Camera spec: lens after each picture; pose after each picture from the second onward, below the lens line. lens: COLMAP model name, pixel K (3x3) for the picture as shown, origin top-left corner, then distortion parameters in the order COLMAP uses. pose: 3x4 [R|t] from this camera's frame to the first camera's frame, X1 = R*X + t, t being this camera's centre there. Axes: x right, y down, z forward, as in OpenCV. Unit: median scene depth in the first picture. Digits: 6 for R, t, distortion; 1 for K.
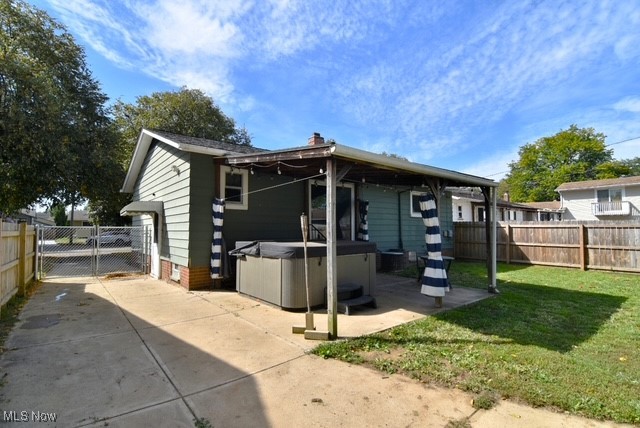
lens RADIAL K [[311.2, 0, 322.1], [0, 311.2, 215.3], [0, 0, 1]] dist [-0.000653, -0.000041]
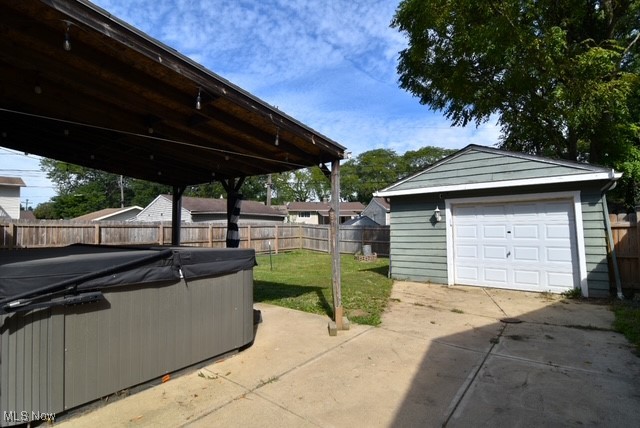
lens RADIAL K [[310.9, 0, 318.4], [0, 310.9, 226.3], [0, 0, 1]] dist [-0.000437, -0.000320]
pose [[-0.206418, 0.008972, 0.978423, -1.311778], [-0.038851, 0.999094, -0.017358, 0.089247], [-0.977692, -0.041595, -0.205882, 1.651365]]
